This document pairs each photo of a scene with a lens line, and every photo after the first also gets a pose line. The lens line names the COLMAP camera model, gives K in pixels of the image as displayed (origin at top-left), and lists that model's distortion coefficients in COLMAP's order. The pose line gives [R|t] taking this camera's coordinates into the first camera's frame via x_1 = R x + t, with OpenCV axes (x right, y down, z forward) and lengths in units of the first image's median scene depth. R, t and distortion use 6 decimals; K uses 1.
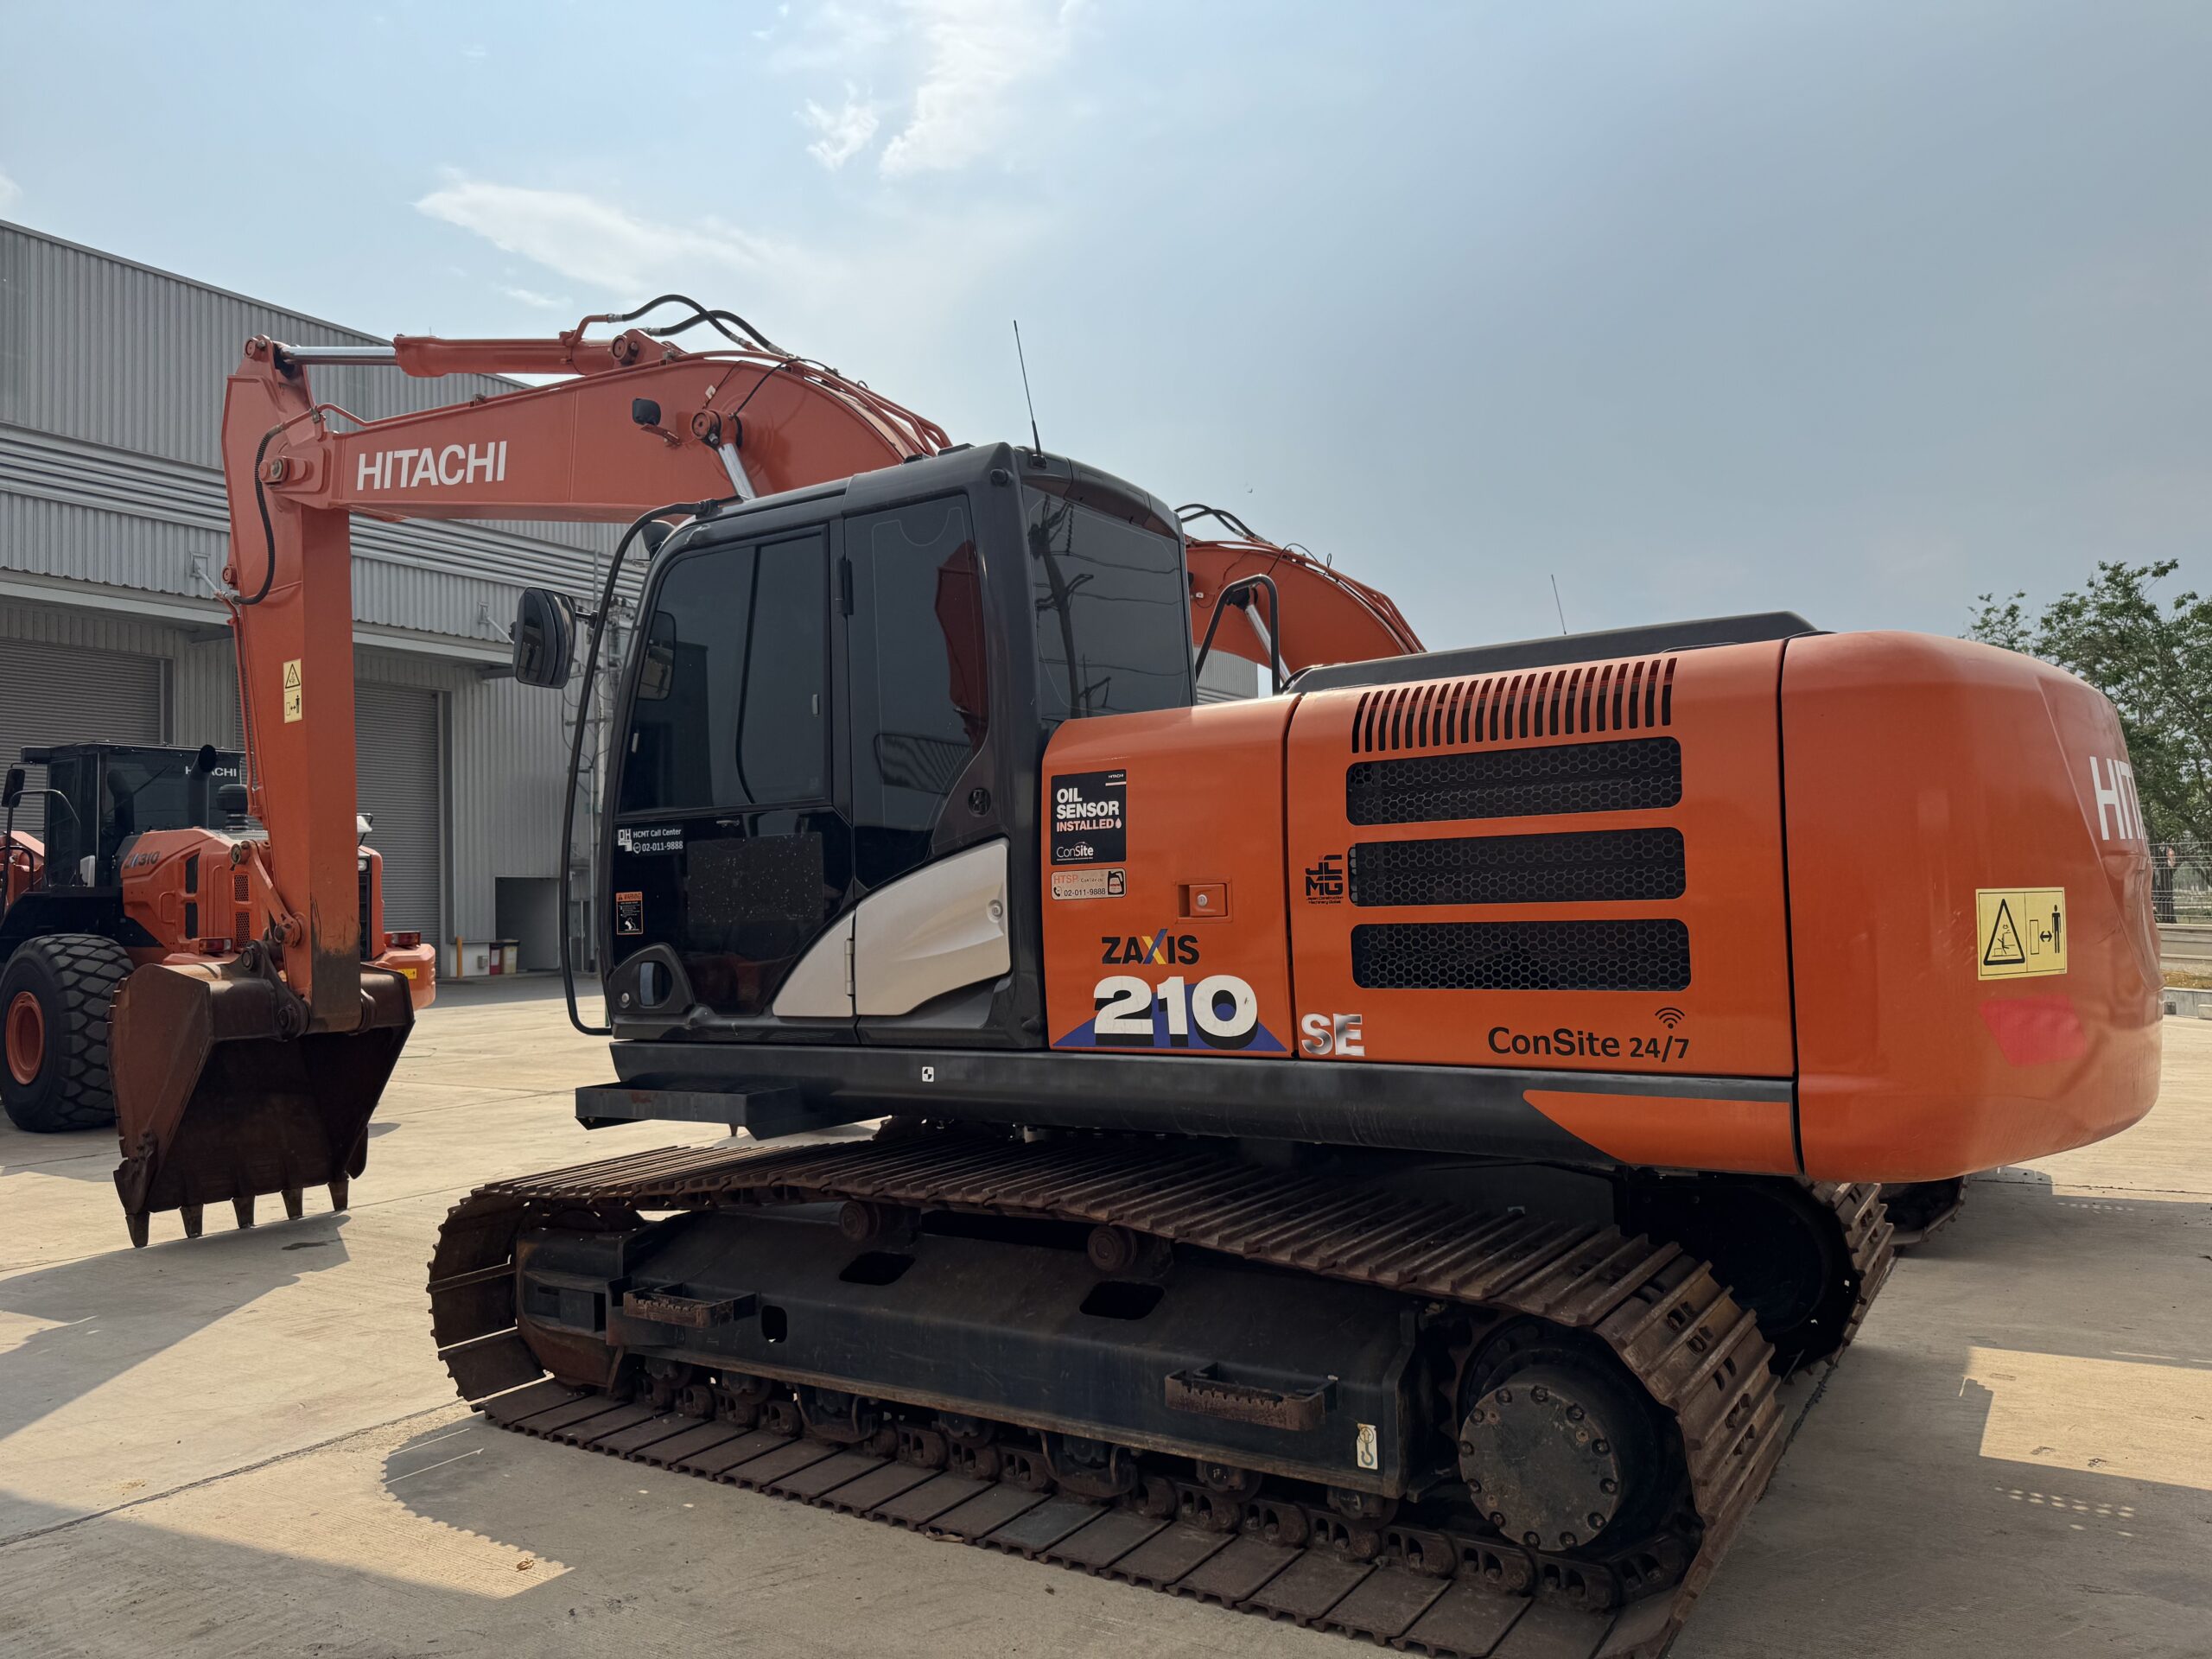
lens RADIAL K [[1605.8, 0, 1106.0], [0, 1605.8, 829.5], [0, 0, 1]] dist [0.079506, -0.112414]
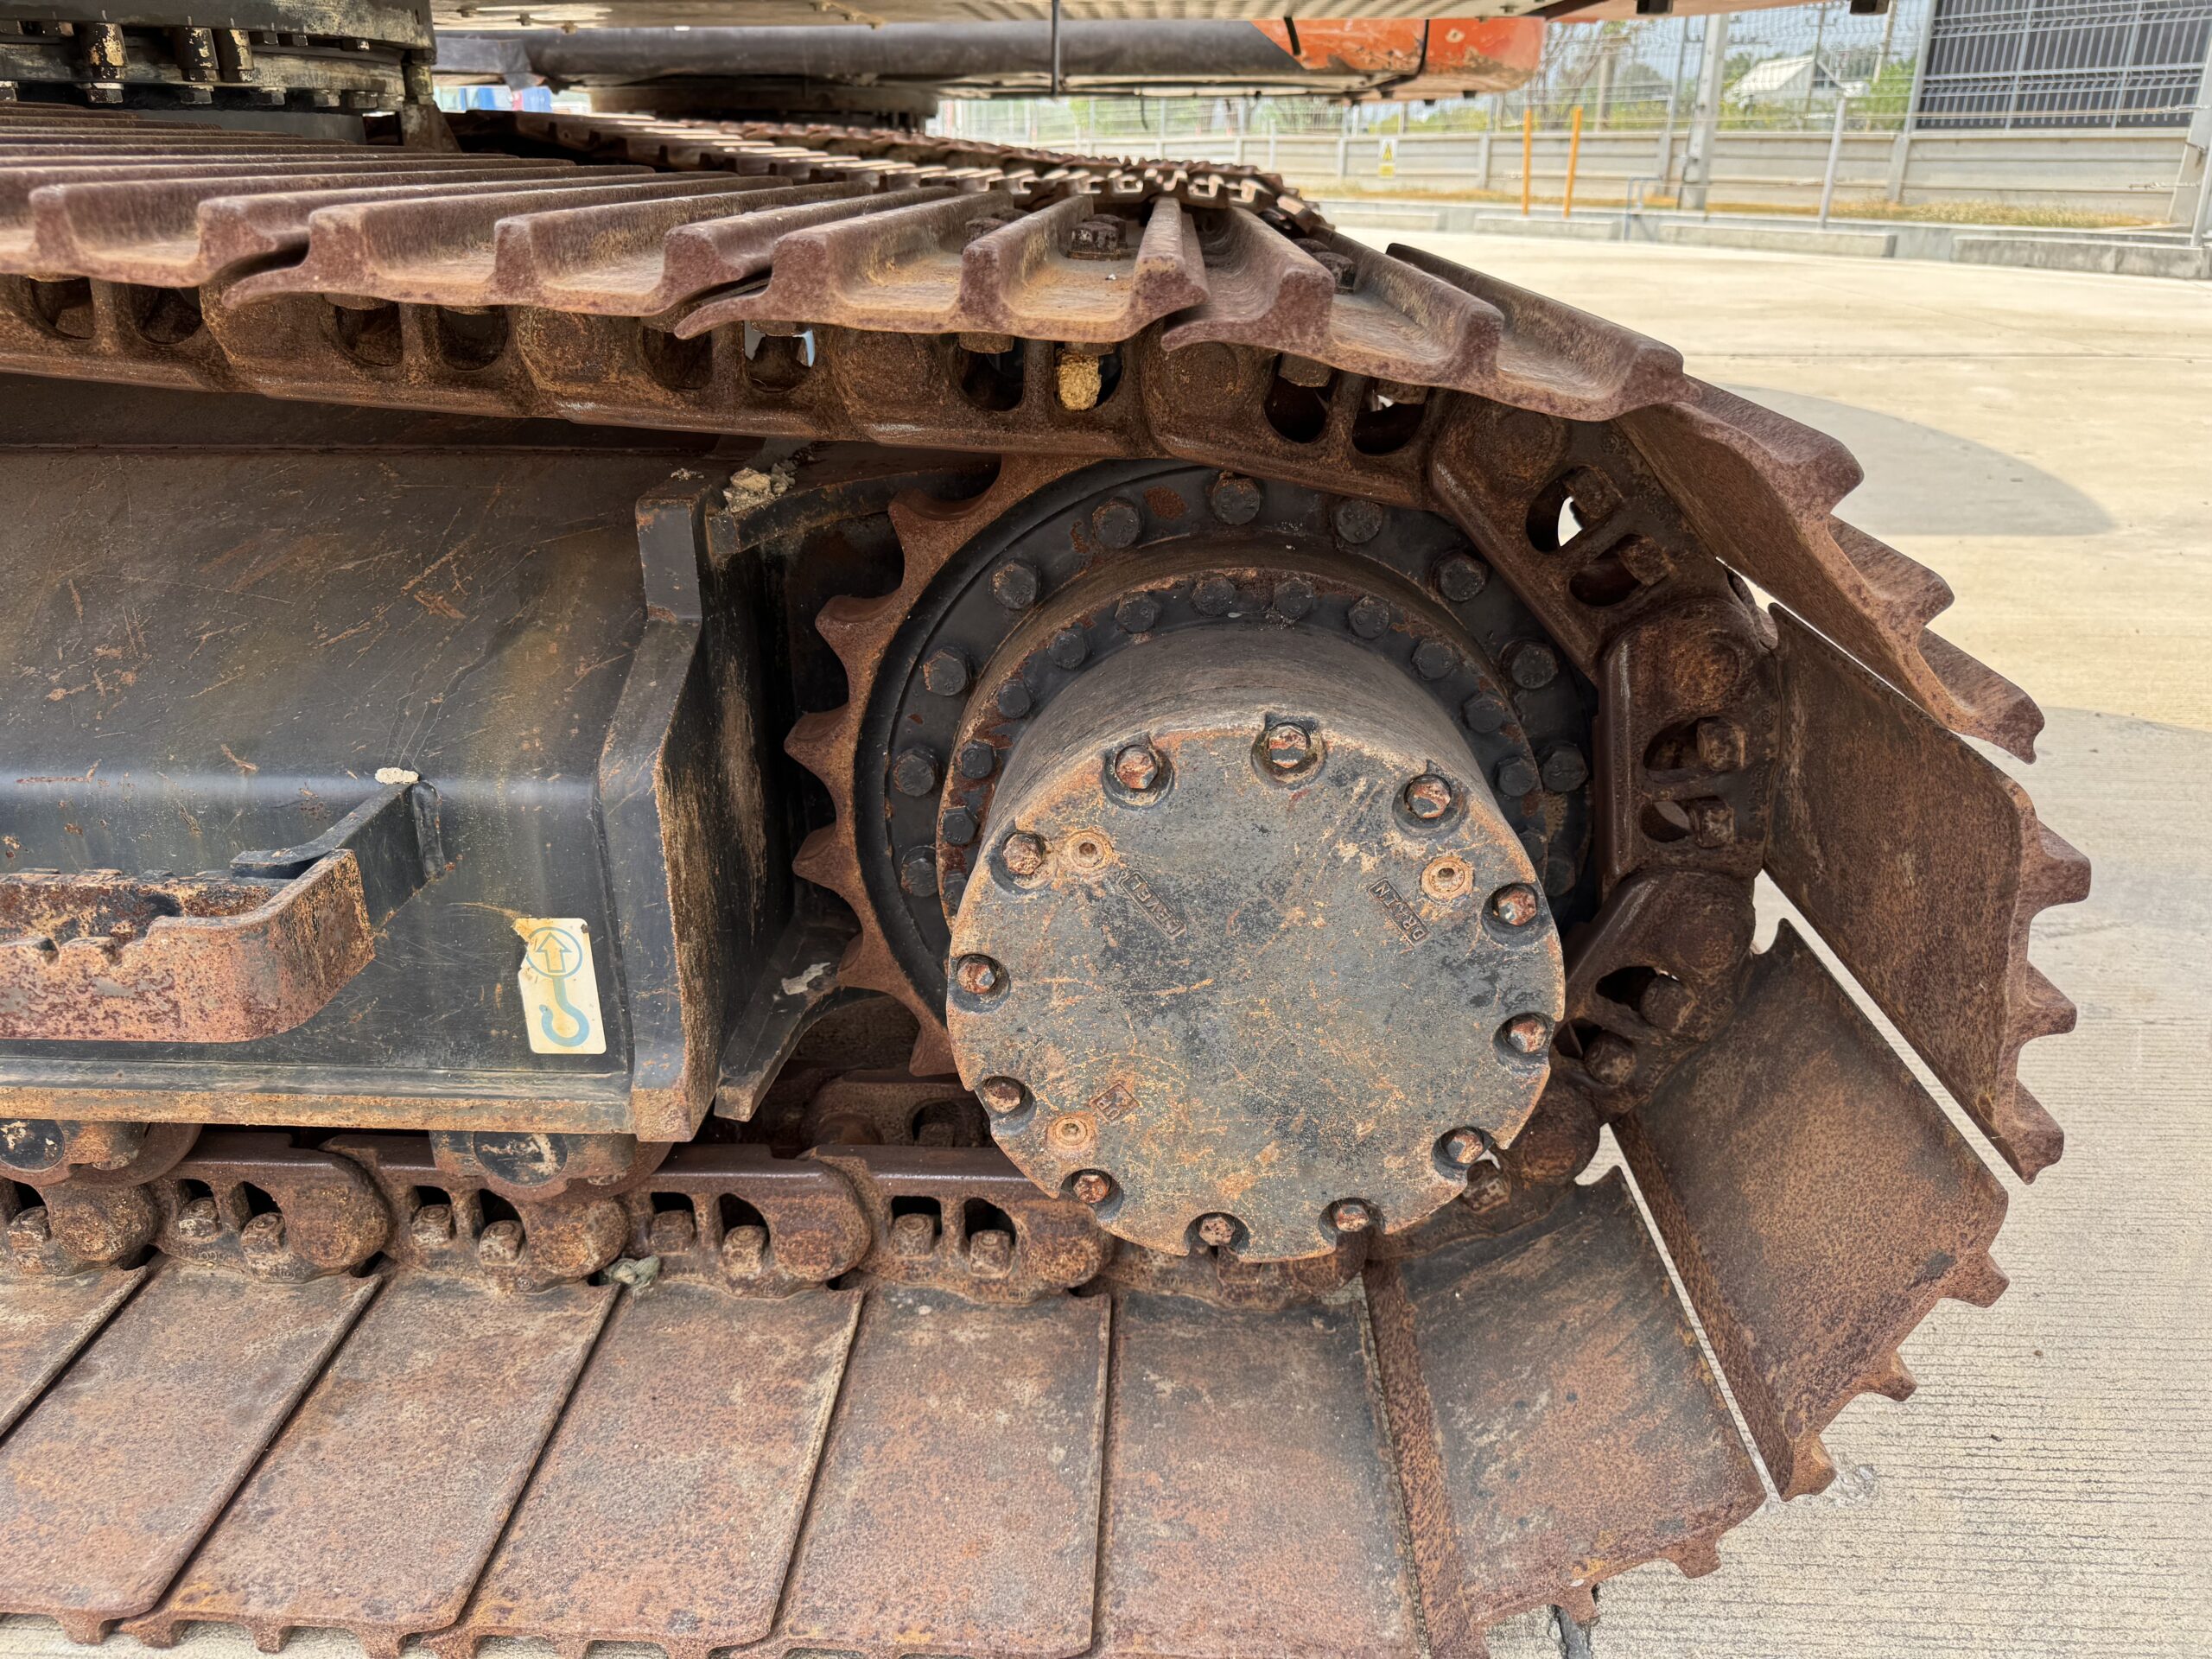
lens RADIAL K [[1568.3, 0, 1106.0], [0, 1568.3, 829.5], [0, 0, 1]] dist [0.041702, -0.098880]
pose [[0.863886, -0.173136, 0.472997, 0.119074], [-0.046175, 0.907890, 0.416658, 0.239773], [-0.501567, -0.381786, 0.776318, 0.755222]]
